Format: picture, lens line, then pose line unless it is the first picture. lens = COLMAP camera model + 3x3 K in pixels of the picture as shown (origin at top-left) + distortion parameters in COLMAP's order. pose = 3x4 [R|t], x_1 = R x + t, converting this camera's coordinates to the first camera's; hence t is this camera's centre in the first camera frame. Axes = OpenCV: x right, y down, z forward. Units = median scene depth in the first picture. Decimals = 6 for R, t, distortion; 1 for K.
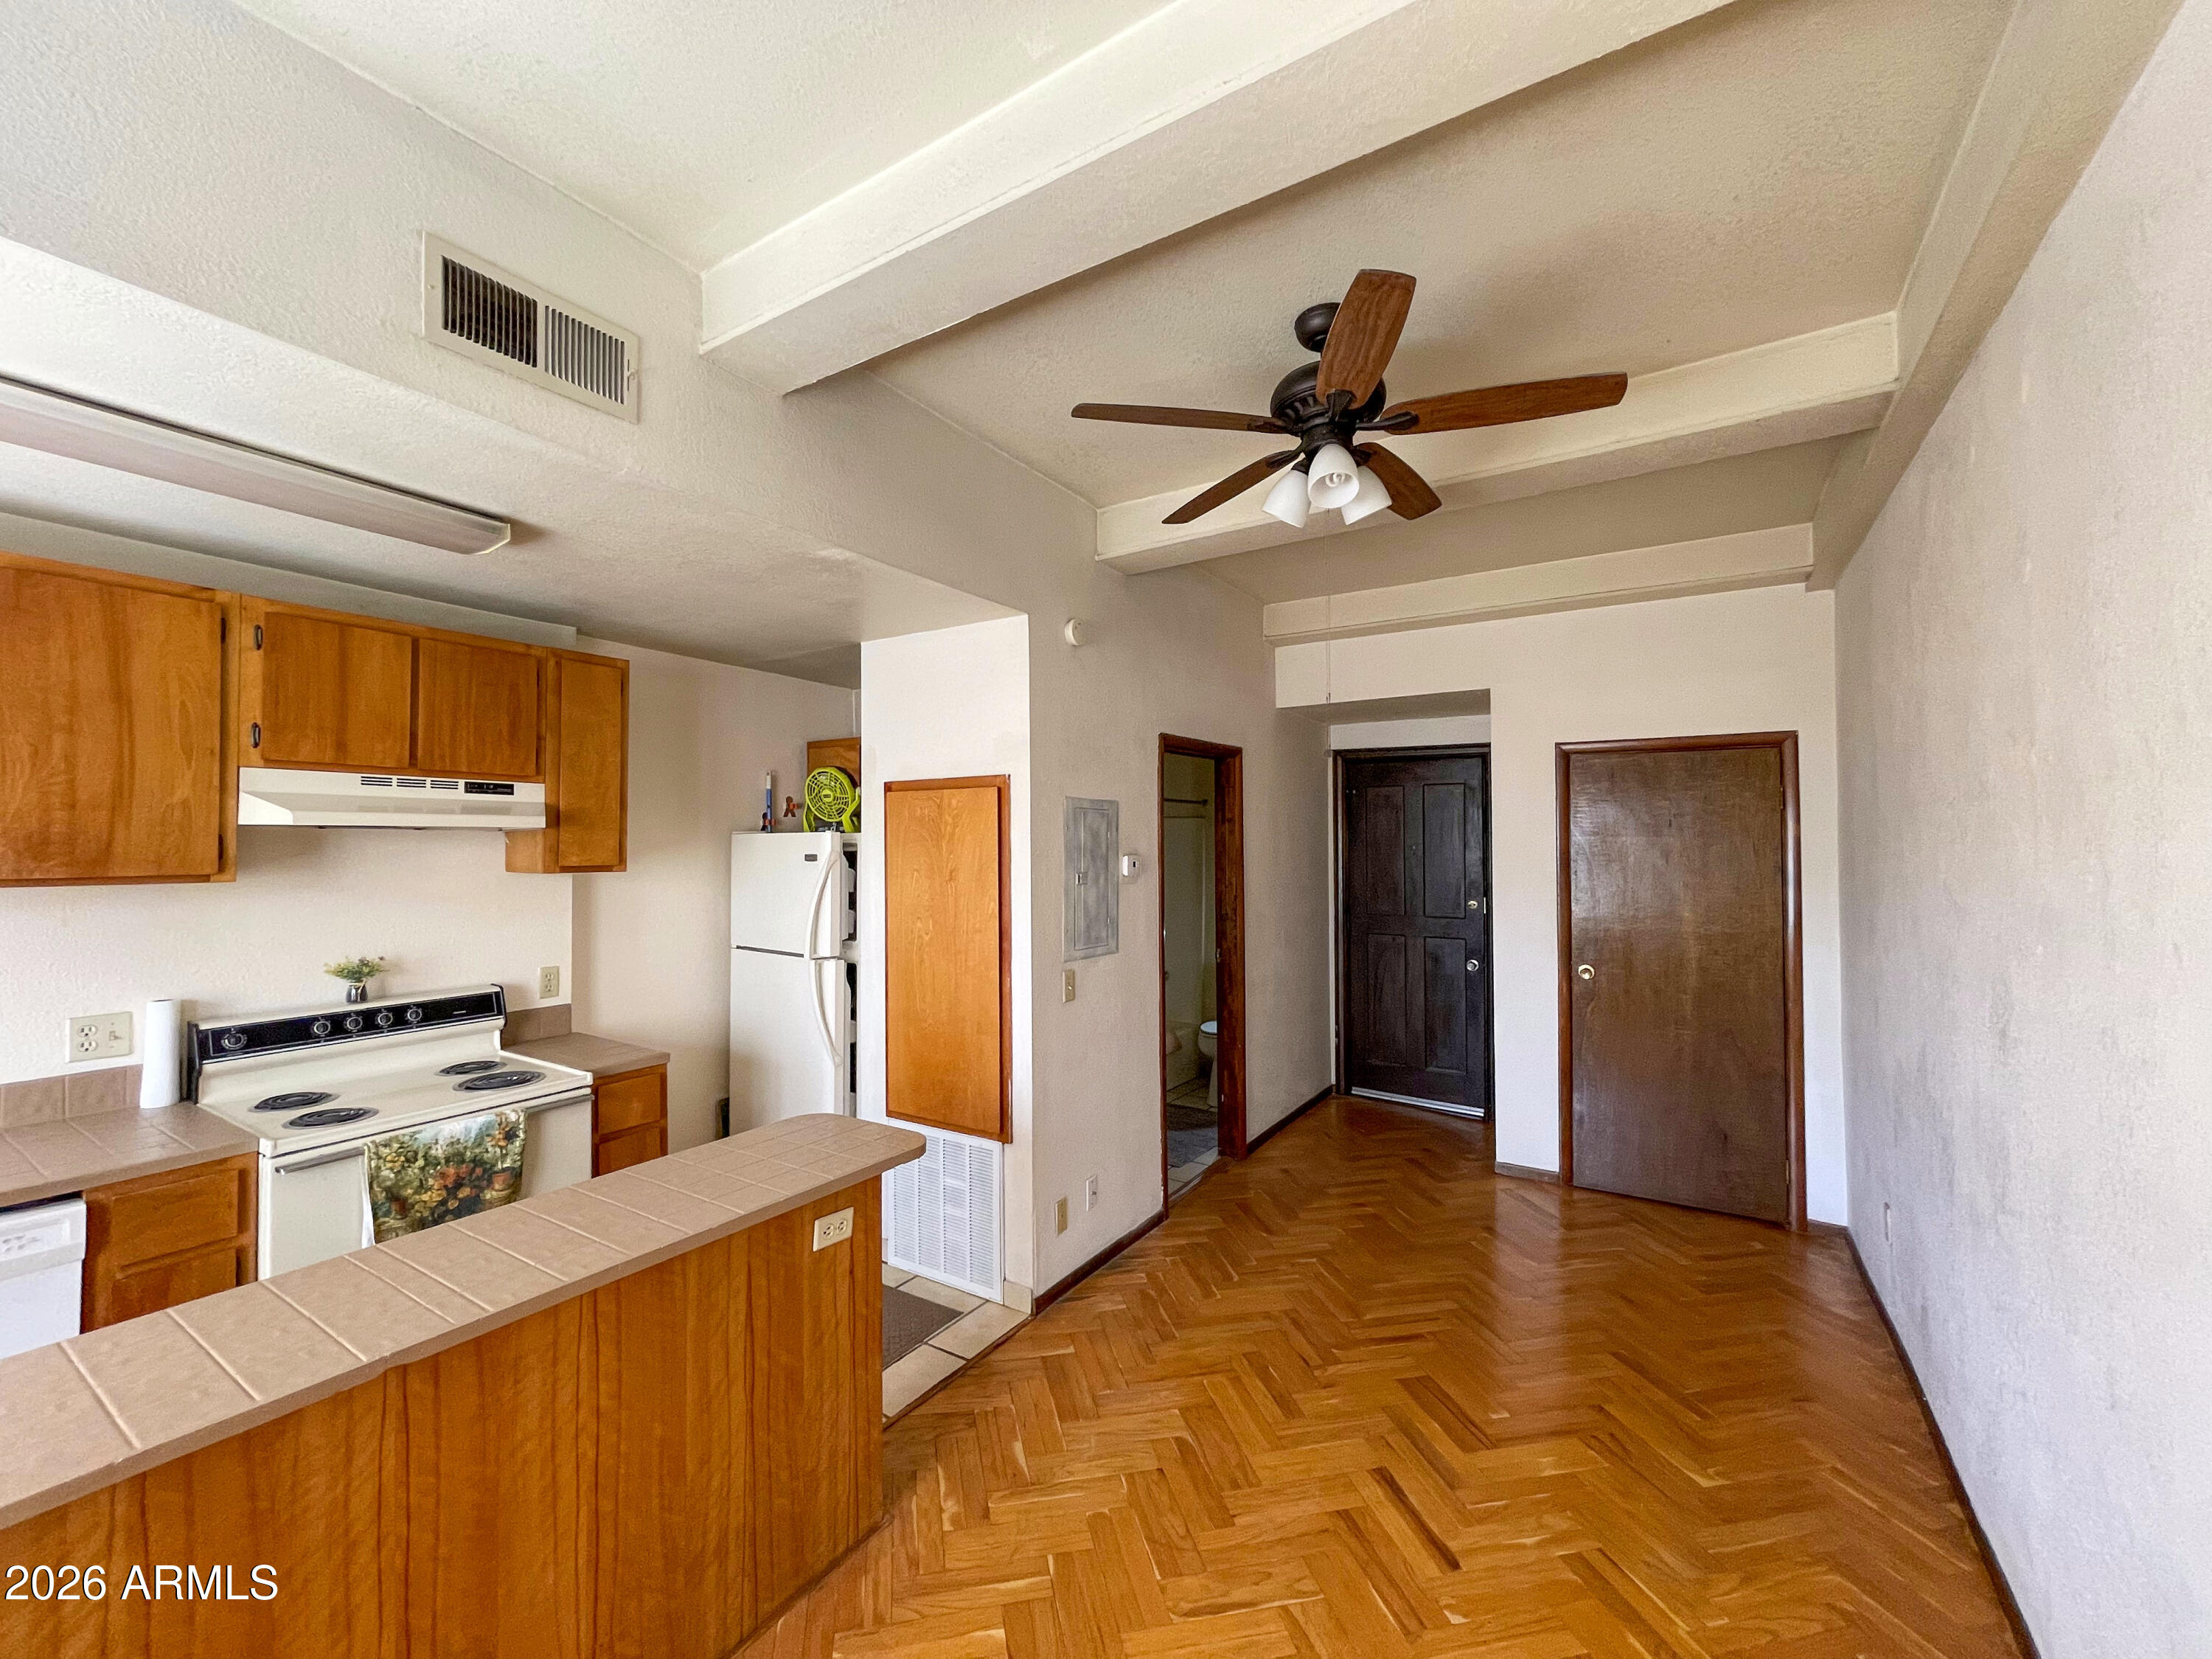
lens RADIAL K [[897.8, 0, 1094.9], [0, 897.8, 829.0], [0, 0, 1]] dist [0.000245, 0.000537]
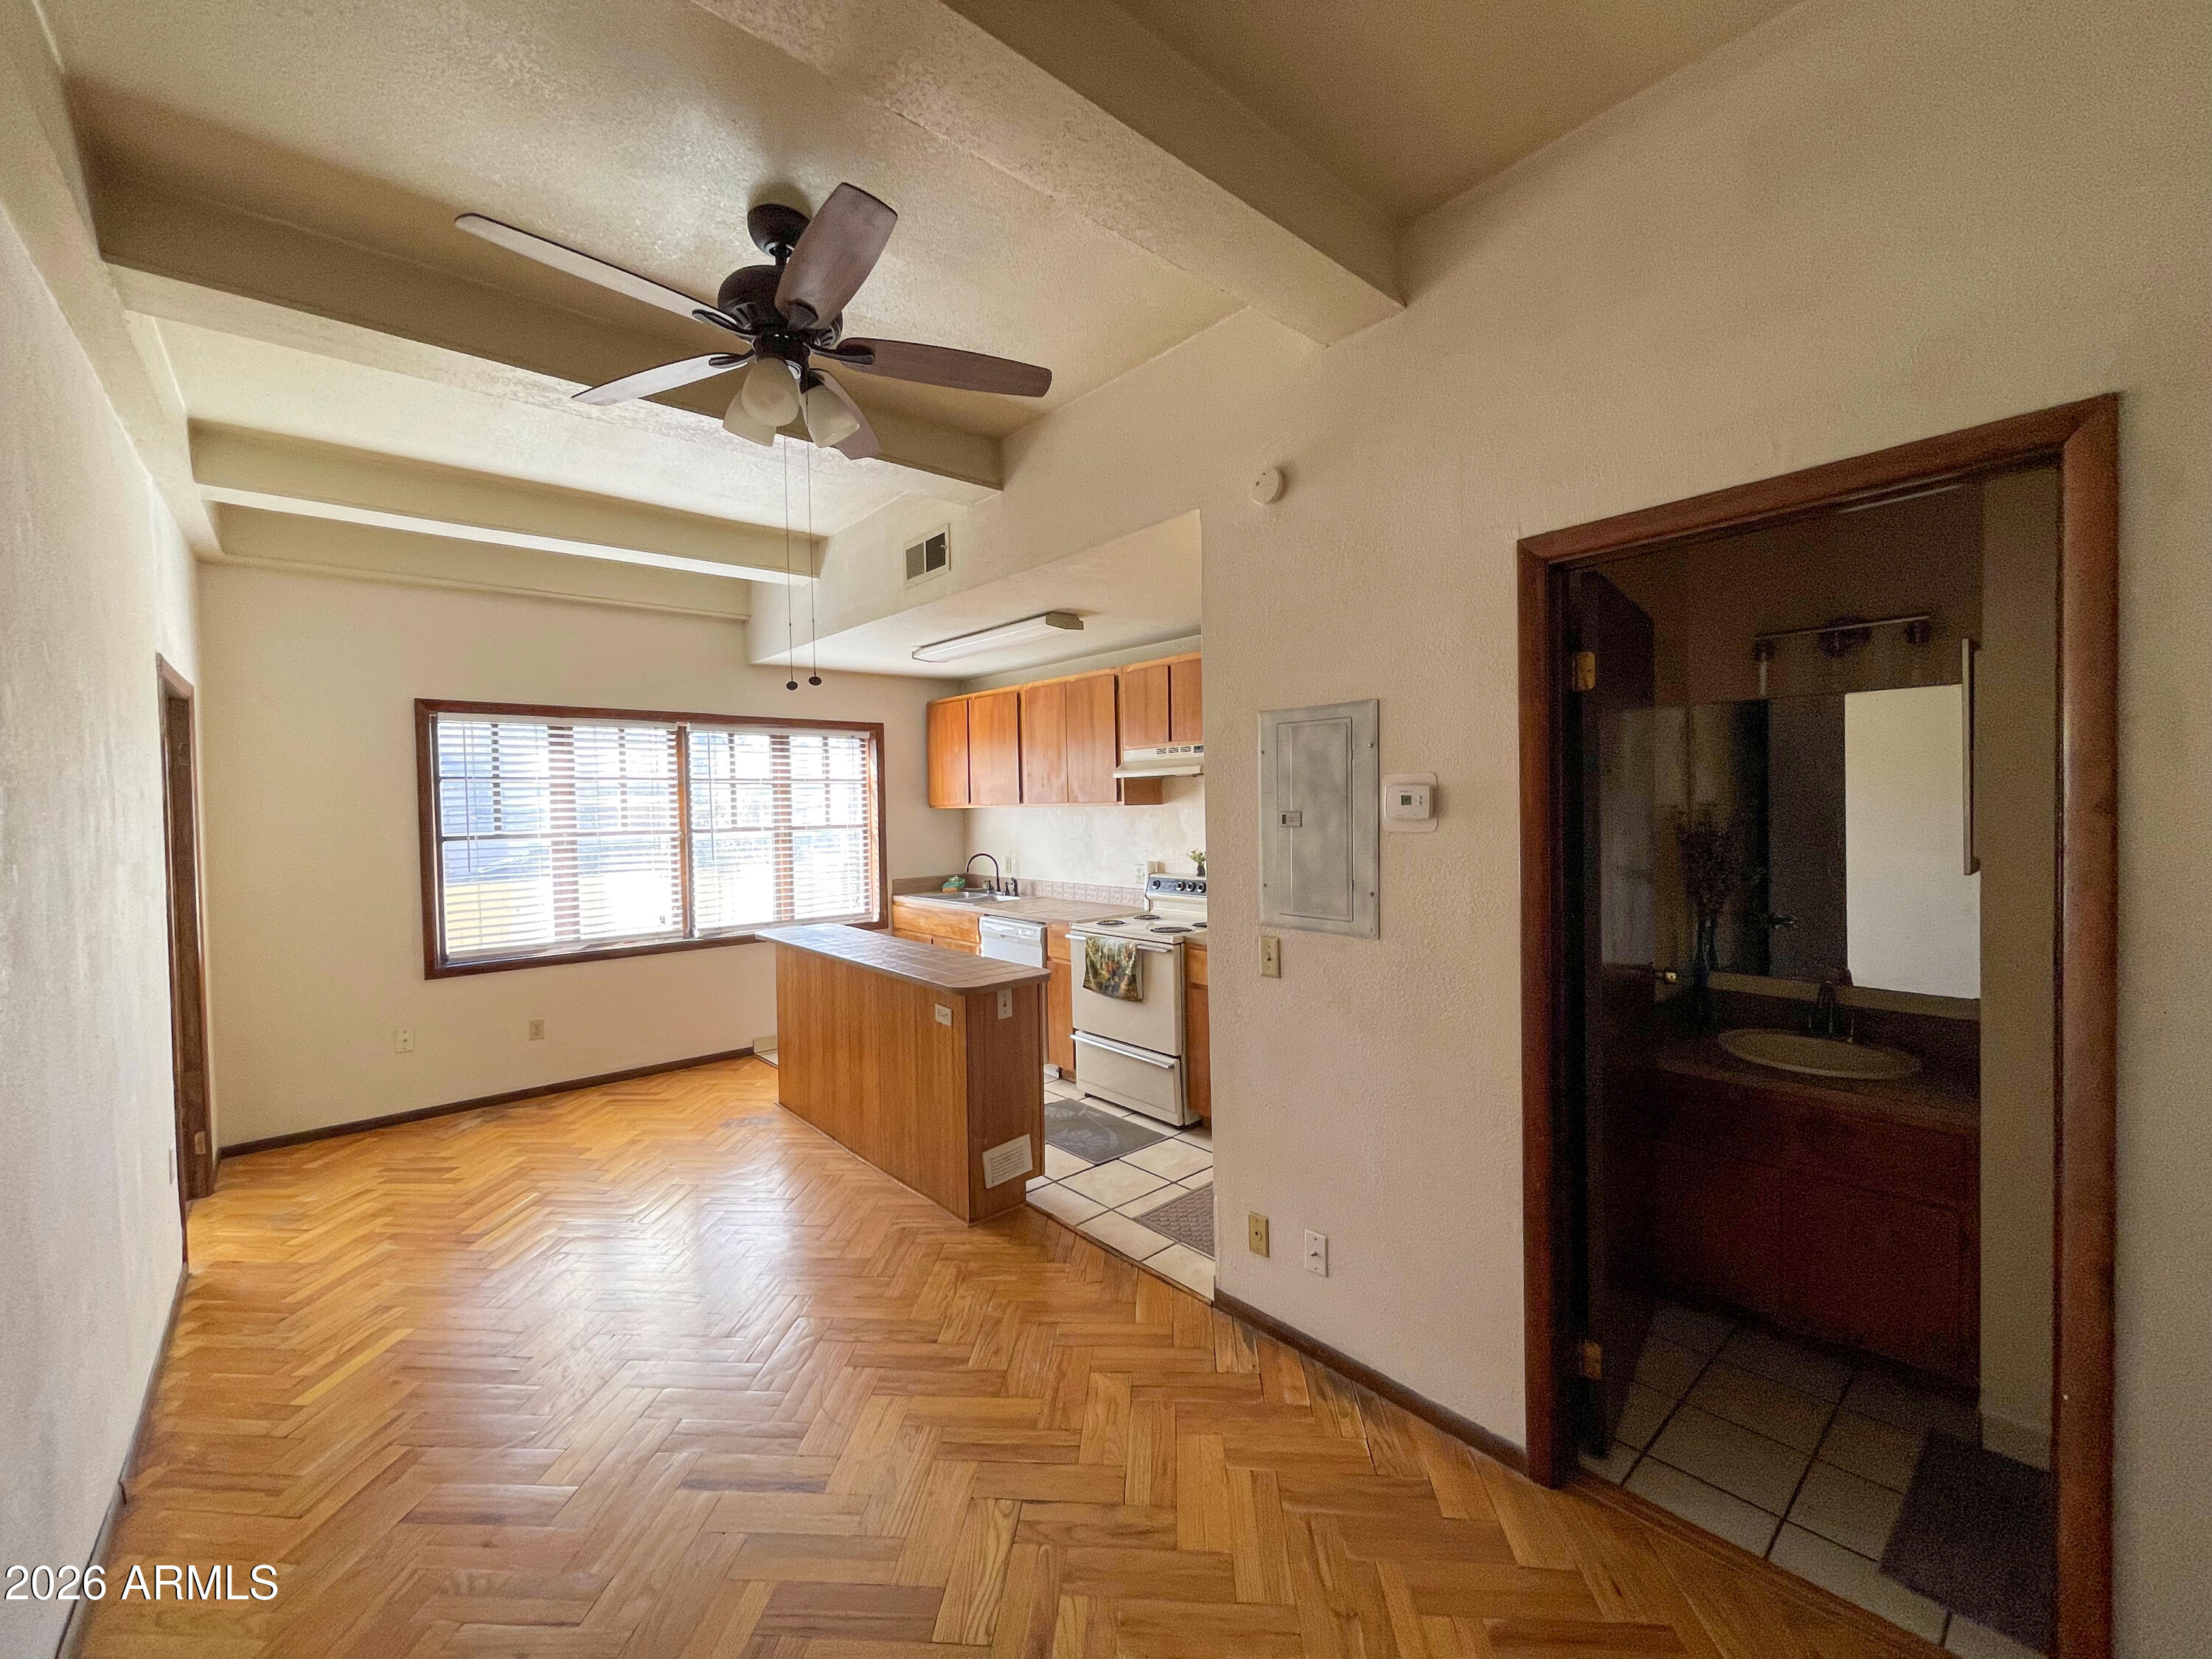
lens RADIAL K [[897.8, 0, 1090.8], [0, 897.8, 825.2], [0, 0, 1]] dist [0.000245, 0.000537]
pose [[-0.284358, 0.034841, -0.958085, 0.898599], [0.041239, 0.998859, 0.024084, 0.043645], [0.957831, -0.032662, -0.285470, 1.285416]]
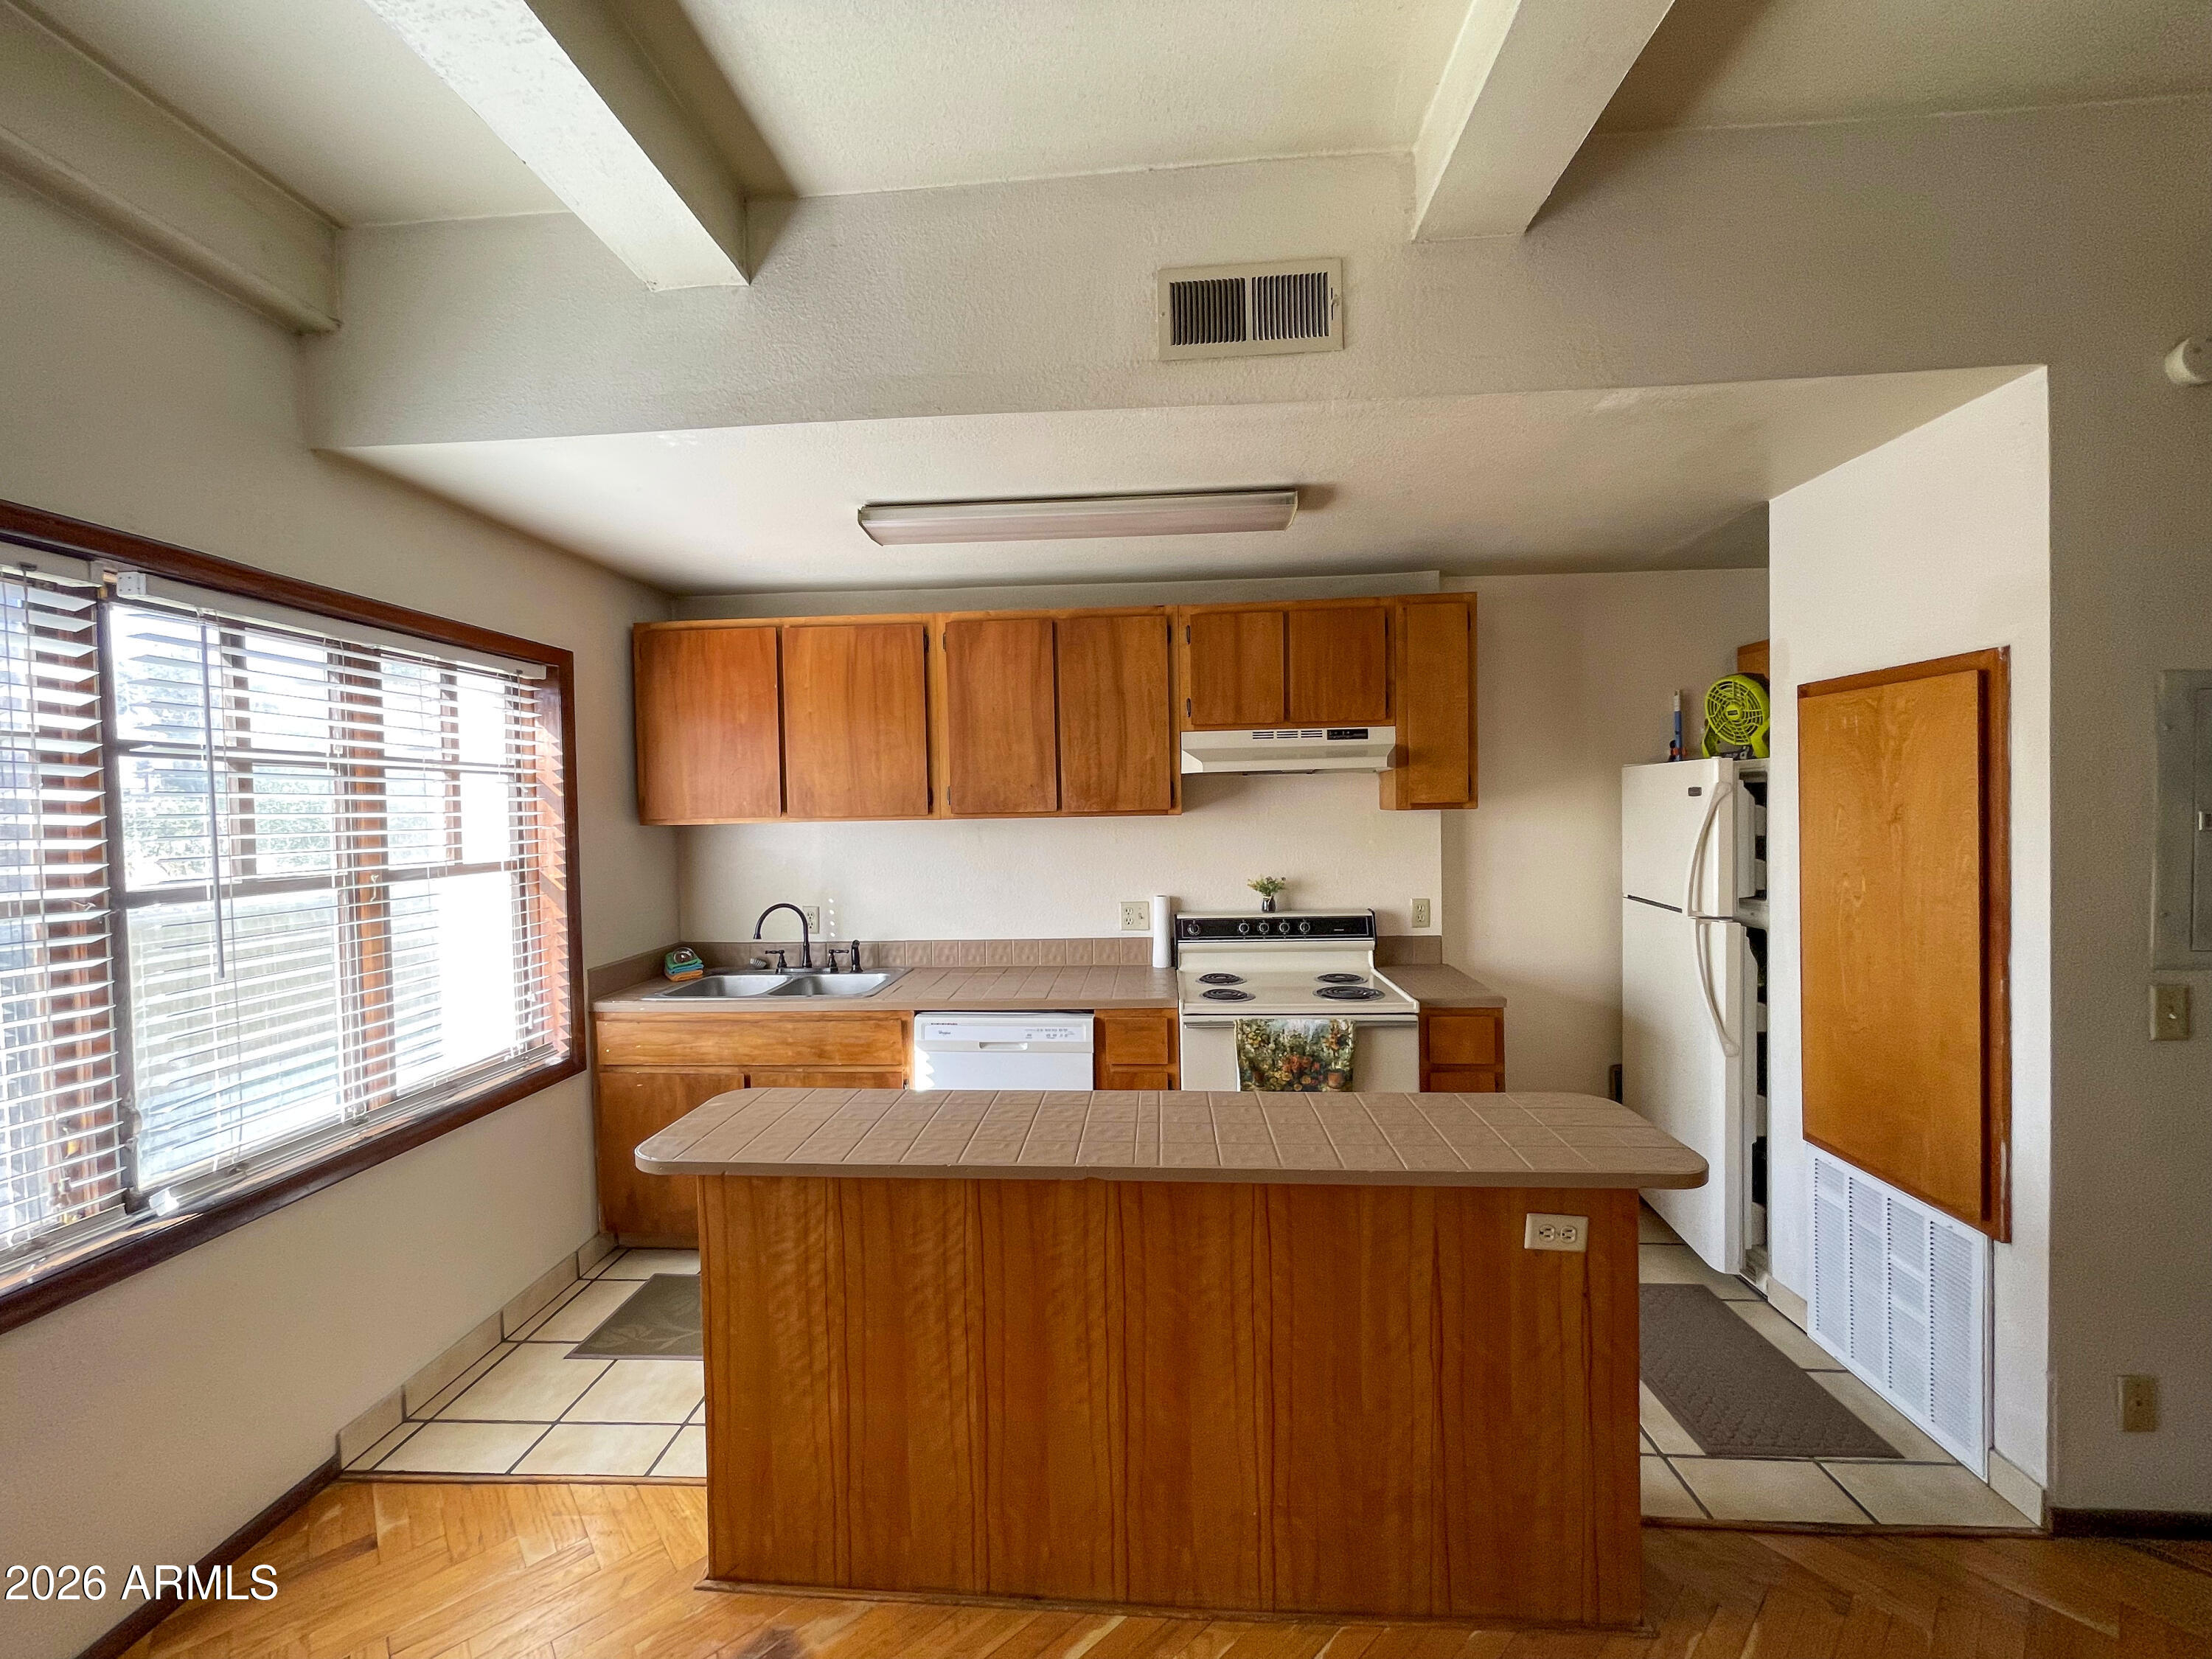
lens RADIAL K [[897.8, 0, 1094.0], [0, 897.8, 830.6], [0, 0, 1]] dist [0.000245, 0.000537]
pose [[0.480640, 0.018044, -0.876732, 0.163618], [0.036484, 0.998511, 0.040552, 0.018433], [0.876159, -0.051478, 0.479266, 0.183274]]
